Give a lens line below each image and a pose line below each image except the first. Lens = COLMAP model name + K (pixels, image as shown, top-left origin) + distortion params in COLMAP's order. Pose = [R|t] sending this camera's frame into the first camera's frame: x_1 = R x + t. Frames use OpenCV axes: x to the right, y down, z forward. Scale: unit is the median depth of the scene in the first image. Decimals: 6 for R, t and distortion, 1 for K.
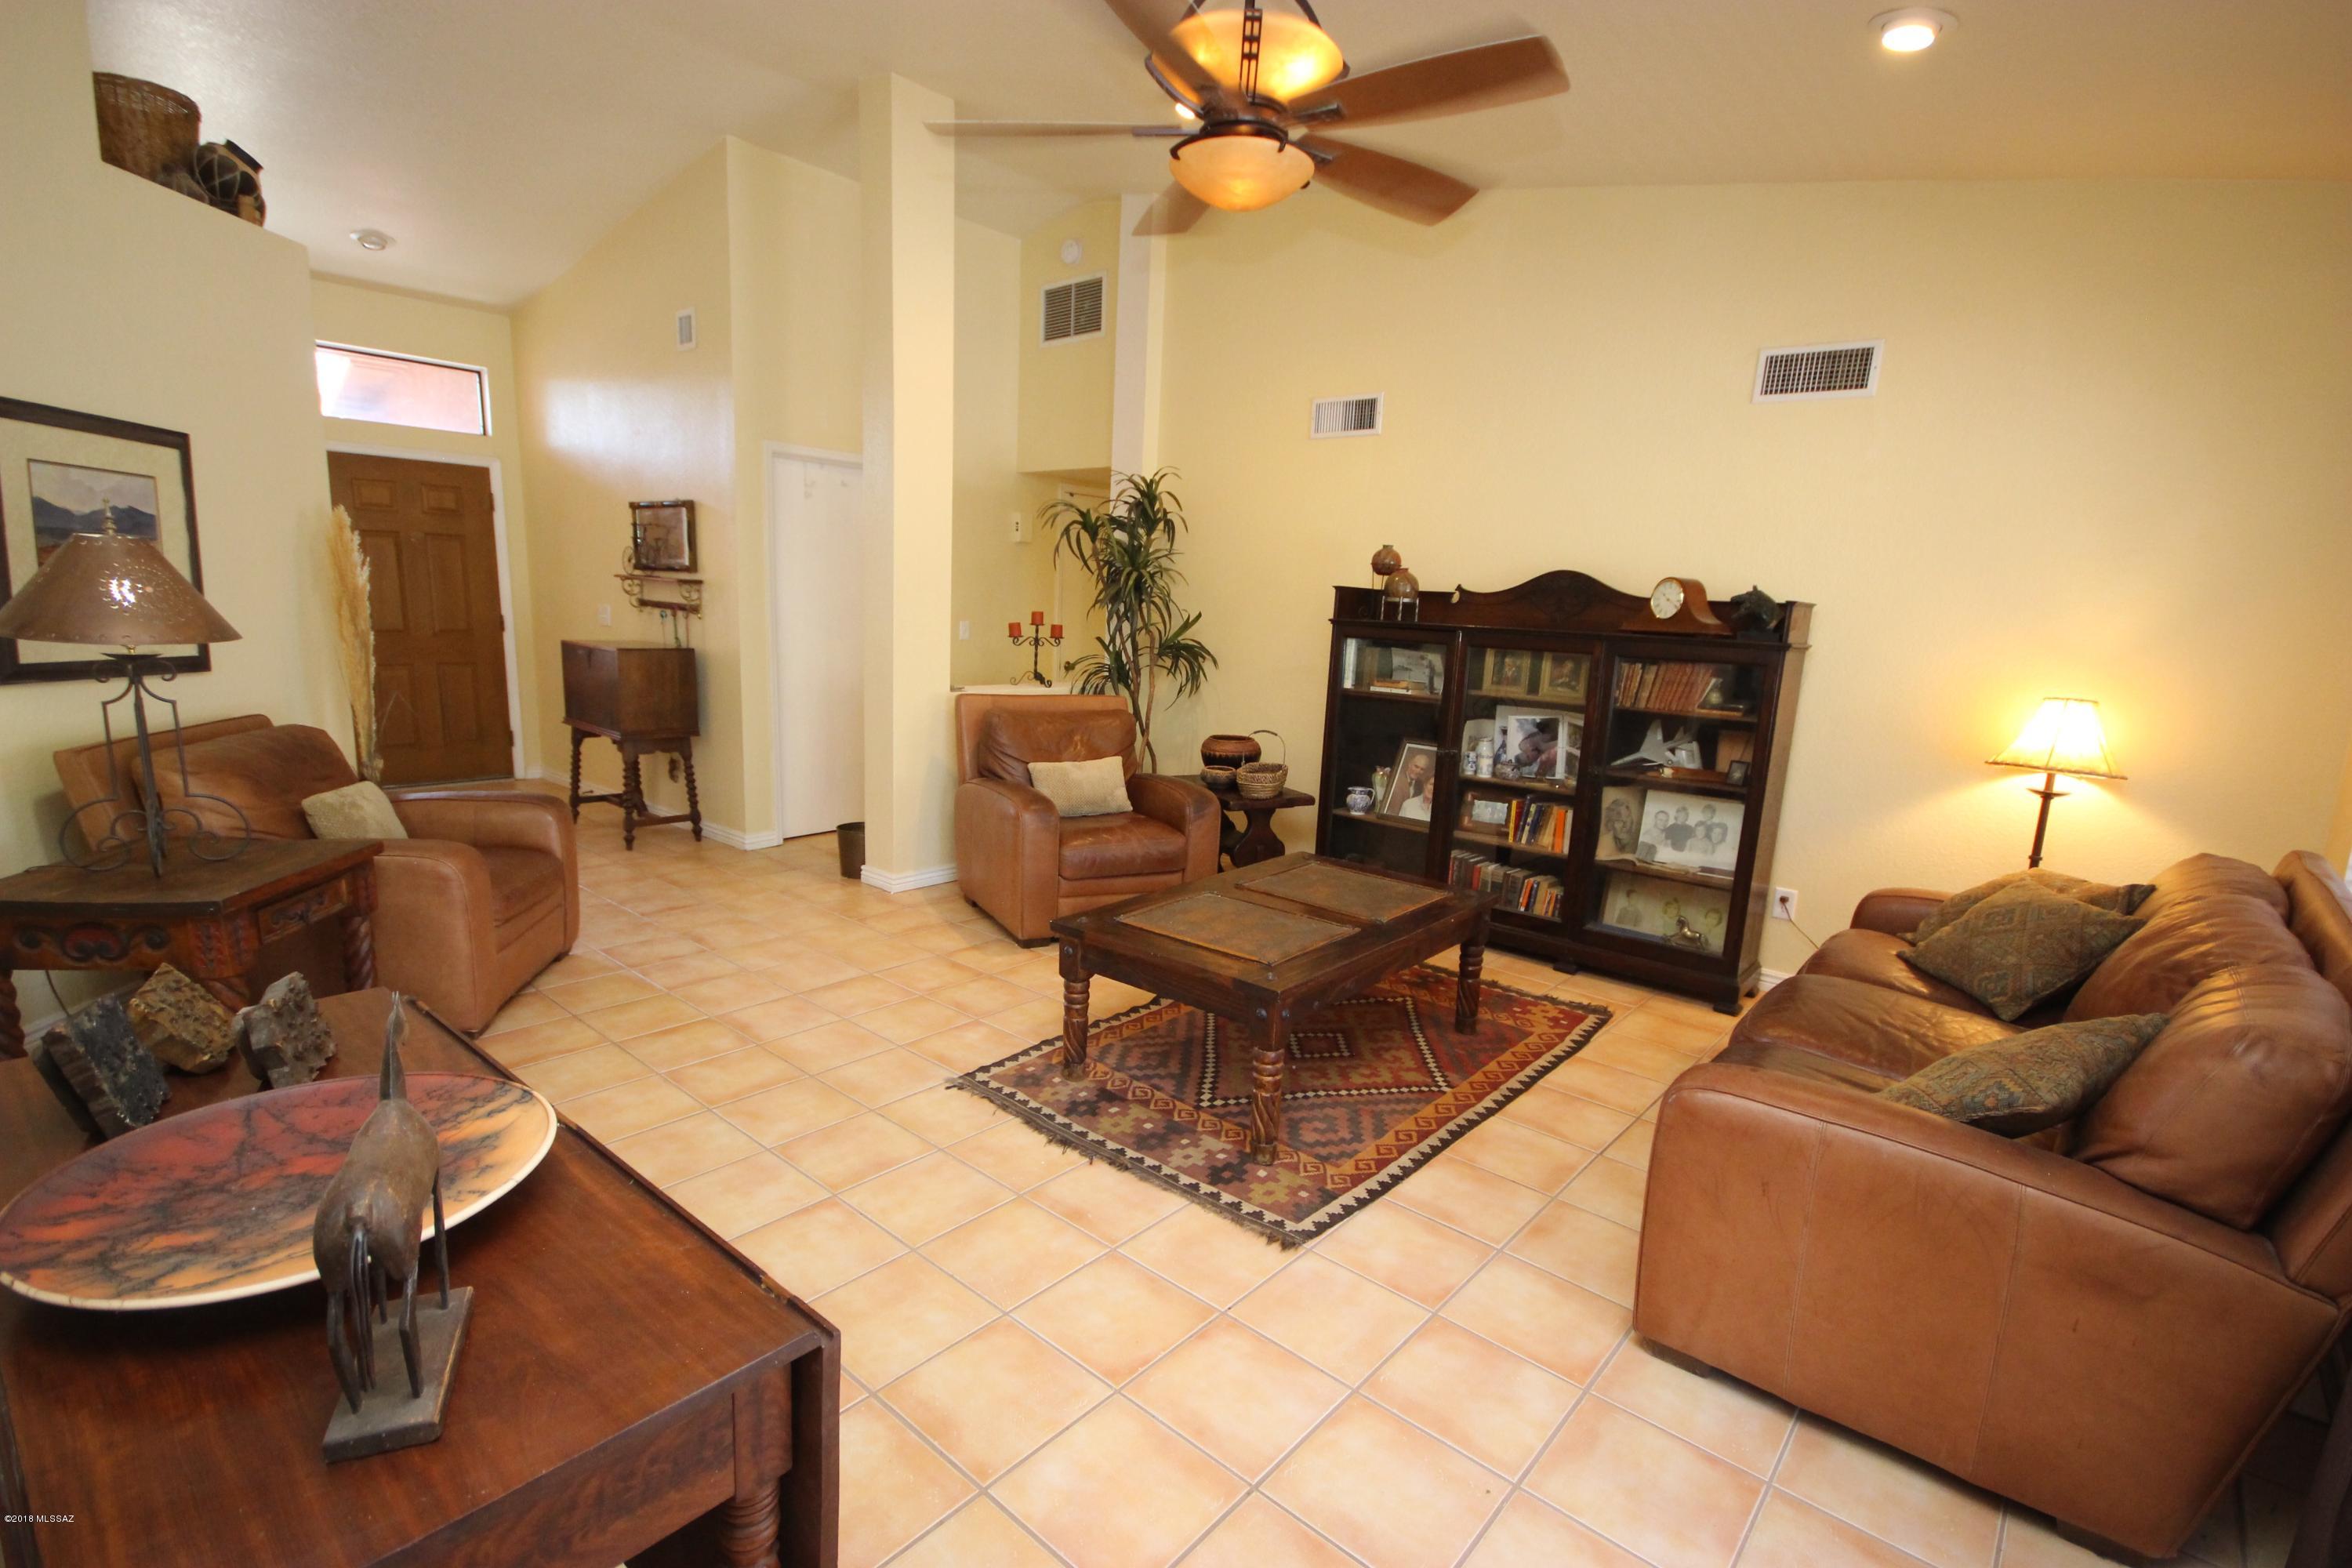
lens RADIAL K [[1084.1, 0, 1160.9], [0, 1084.1, 780.6], [0, 0, 1]] dist [0.015914, -0.014940]
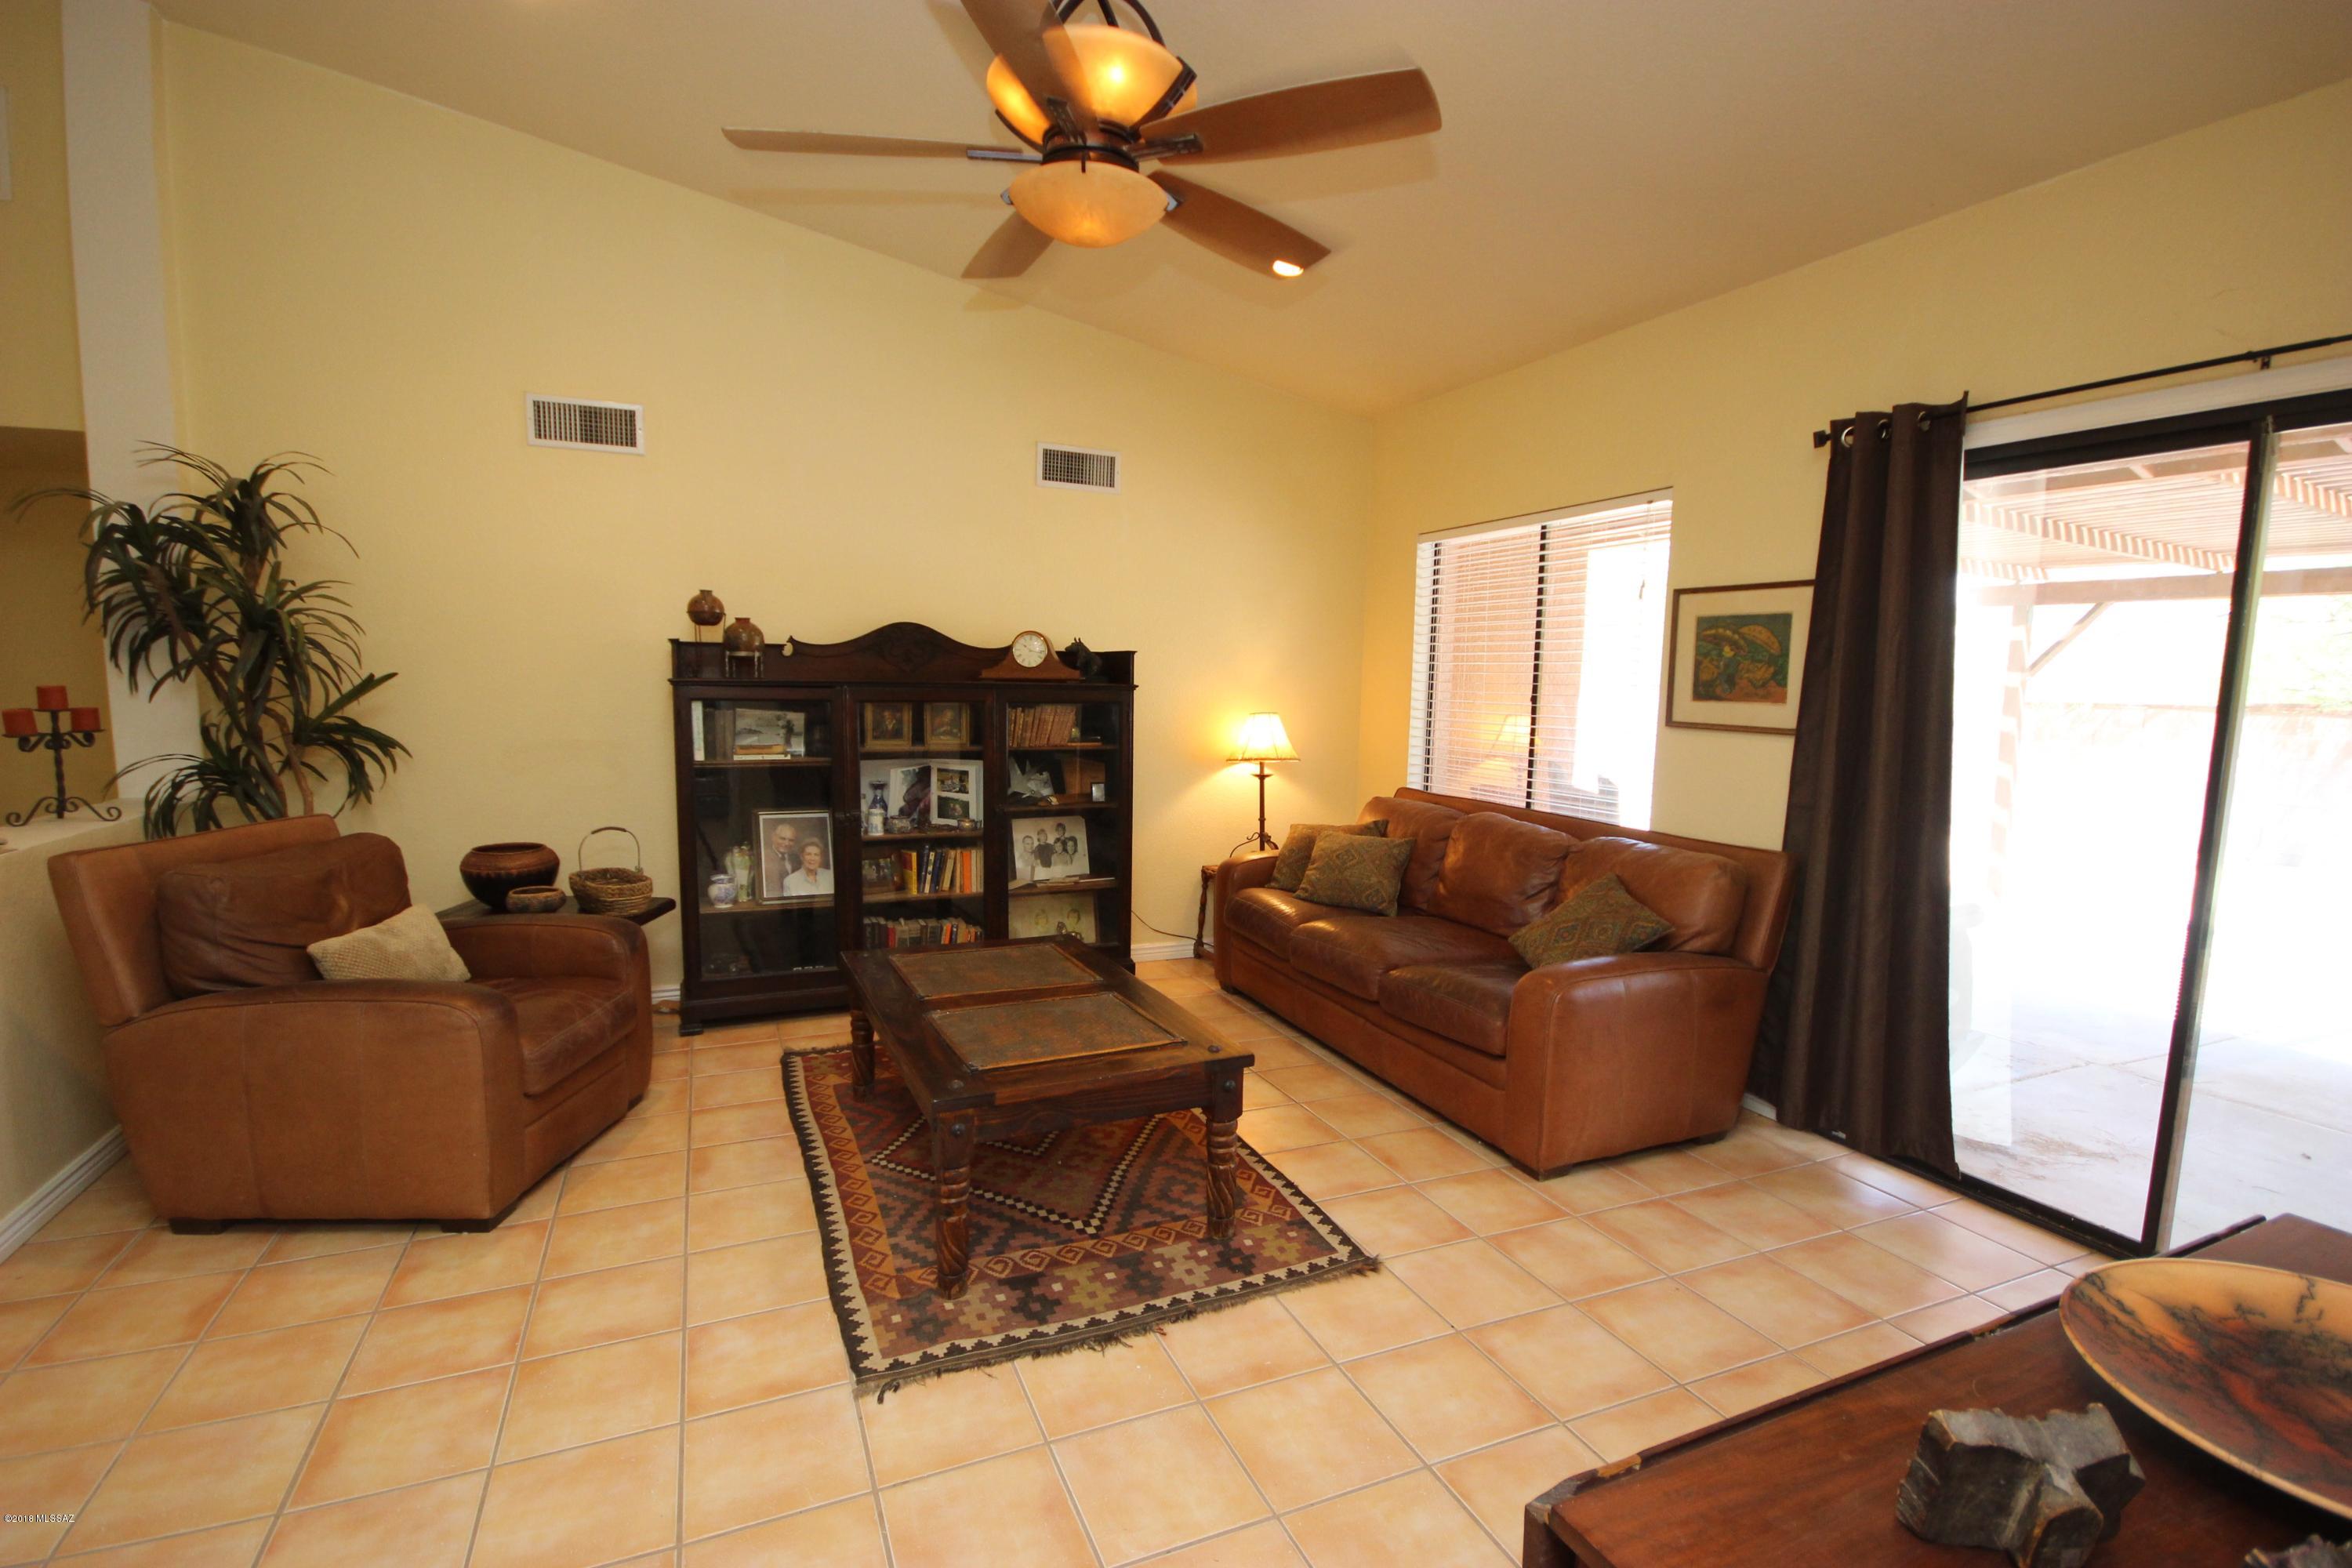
lens RADIAL K [[1084.1, 0, 1163.9], [0, 1084.1, 787.3], [0, 0, 1]] dist [0.015914, -0.014940]
pose [[0.441711, -0.131867, 0.887413, -0.516182], [0.150491, 0.986014, 0.071612, -0.088666], [-0.884445, 0.101916, 0.455378, 0.383557]]
